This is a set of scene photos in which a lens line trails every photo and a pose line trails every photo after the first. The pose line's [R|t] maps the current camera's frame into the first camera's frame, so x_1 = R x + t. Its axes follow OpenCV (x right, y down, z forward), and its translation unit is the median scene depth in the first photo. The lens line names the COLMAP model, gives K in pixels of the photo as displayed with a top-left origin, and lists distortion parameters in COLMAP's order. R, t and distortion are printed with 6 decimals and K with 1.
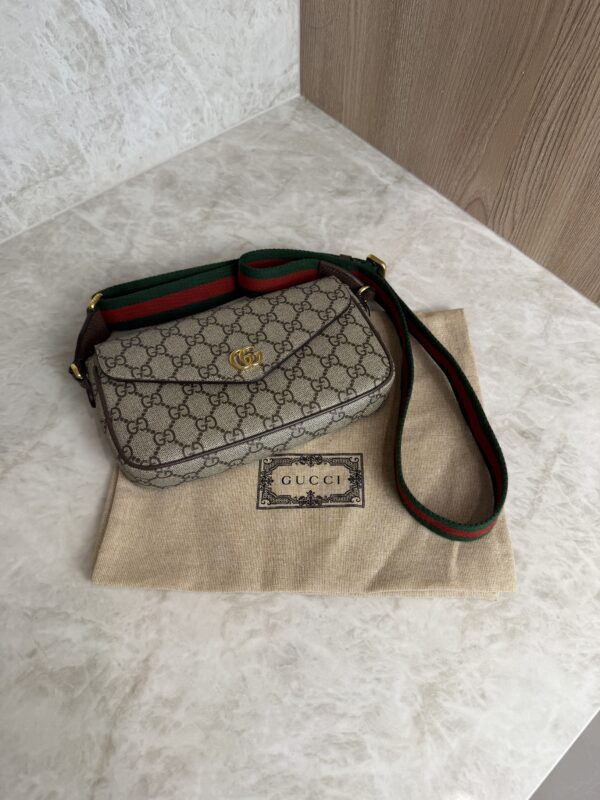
lens RADIAL K [[579.7, 0, 303.6], [0, 579.7, 394.6], [0, 0, 1]] dist [-0.013848, -0.006776]
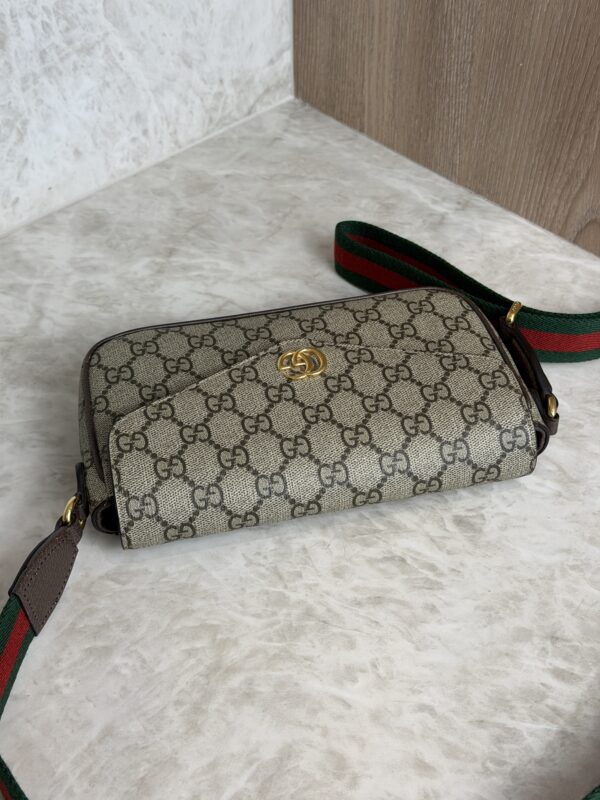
lens RADIAL K [[1123.4, 0, 297.6], [0, 1123.4, 400.9], [0, 0, 1]] dist [0.202734, -0.492738]
pose [[0.998690, -0.046266, 0.021862, -0.057102], [0.050425, 0.962488, -0.266596, 0.169785], [-0.008708, 0.267349, 0.963560, -0.142692]]
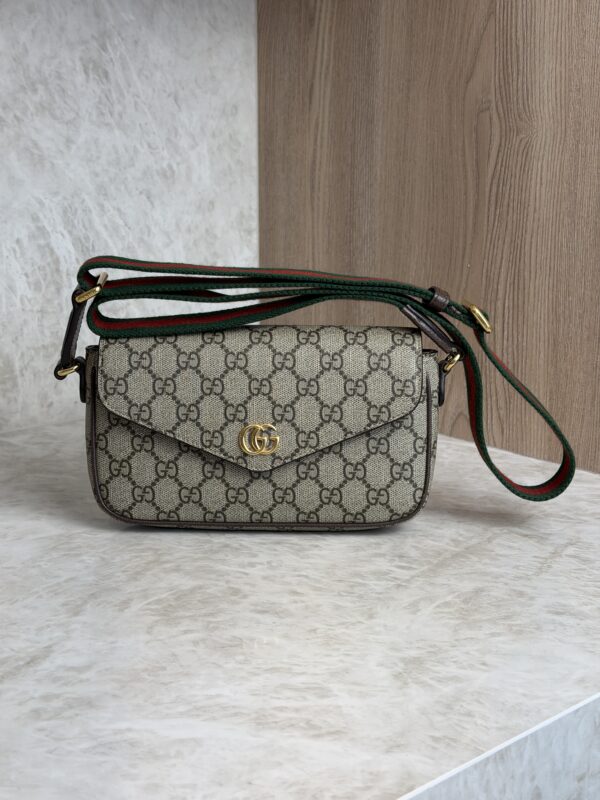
lens RADIAL K [[1123.4, 0, 297.6], [0, 1123.4, 400.9], [0, 0, 1]] dist [0.202734, -0.492738]
pose [[0.999805, -0.009271, 0.017431, 0.026244], [0.019019, 0.689218, -0.724304, 0.922815], [-0.005299, 0.724495, 0.689260, -0.202966]]
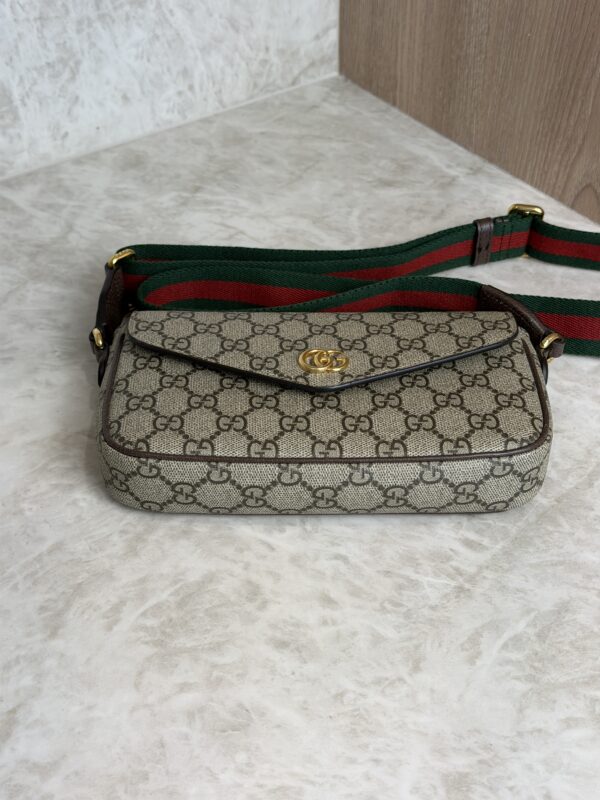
lens RADIAL K [[1132.2, 0, 301.4], [0, 1132.2, 402.9], [0, 0, 1]] dist [0.211693, -0.526071]
pose [[0.996440, 0.043818, -0.072026, 0.082015], [-0.064715, 0.945089, -0.320340, 0.359569], [0.054035, 0.323861, 0.944560, -0.197662]]
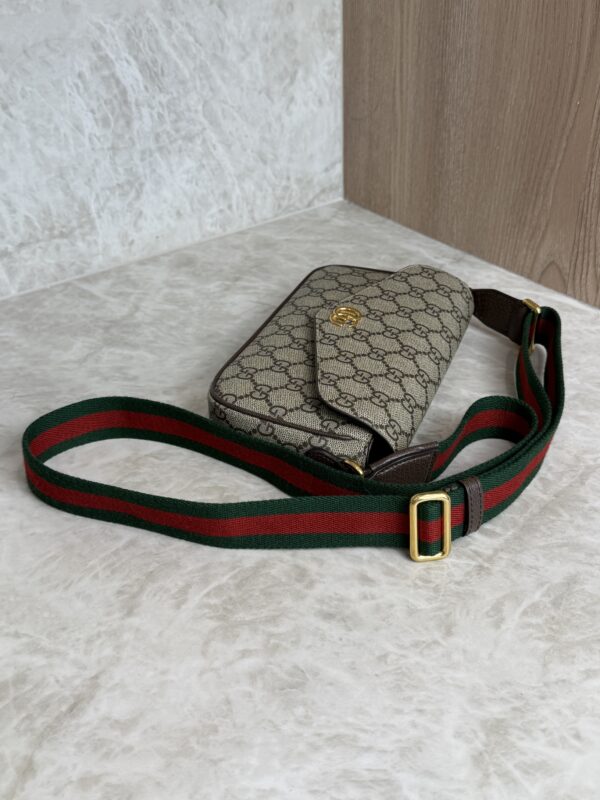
lens RADIAL K [[874.1, 0, 300.0], [0, 874.1, 400.0], [0, 0, 1]] dist [0.226346, -0.591691]
pose [[0.996849, 0.006714, -0.079034, 0.045339], [-0.040514, 0.899729, -0.434566, 0.425443], [0.068192, 0.436398, 0.897166, -0.087334]]
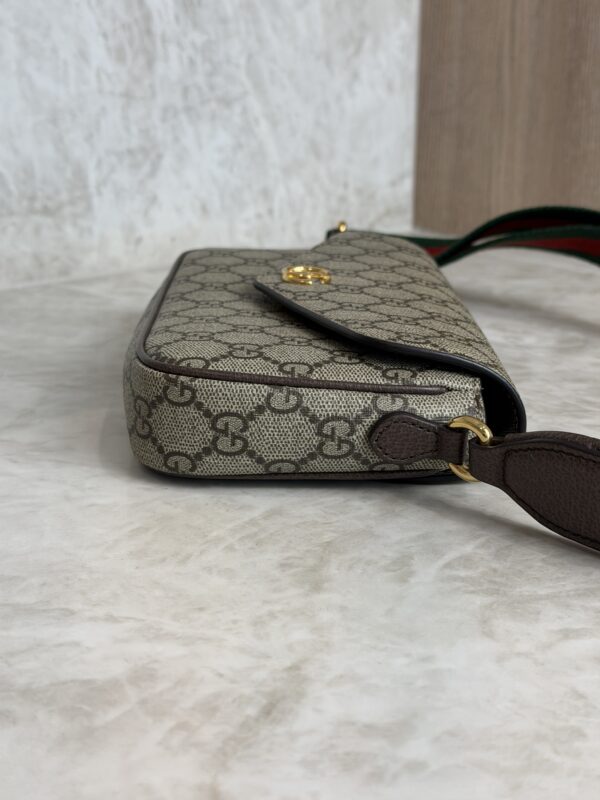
lens RADIAL K [[1140.7, 0, 300.0], [0, 1140.7, 400.0], [0, 0, 1]] dist [0.211361, -0.585458]
pose [[0.999807, -0.009135, 0.017391, -0.191529], [0.018338, 0.751434, -0.659554, 0.553479], [-0.007043, 0.659745, 0.751456, 0.239456]]
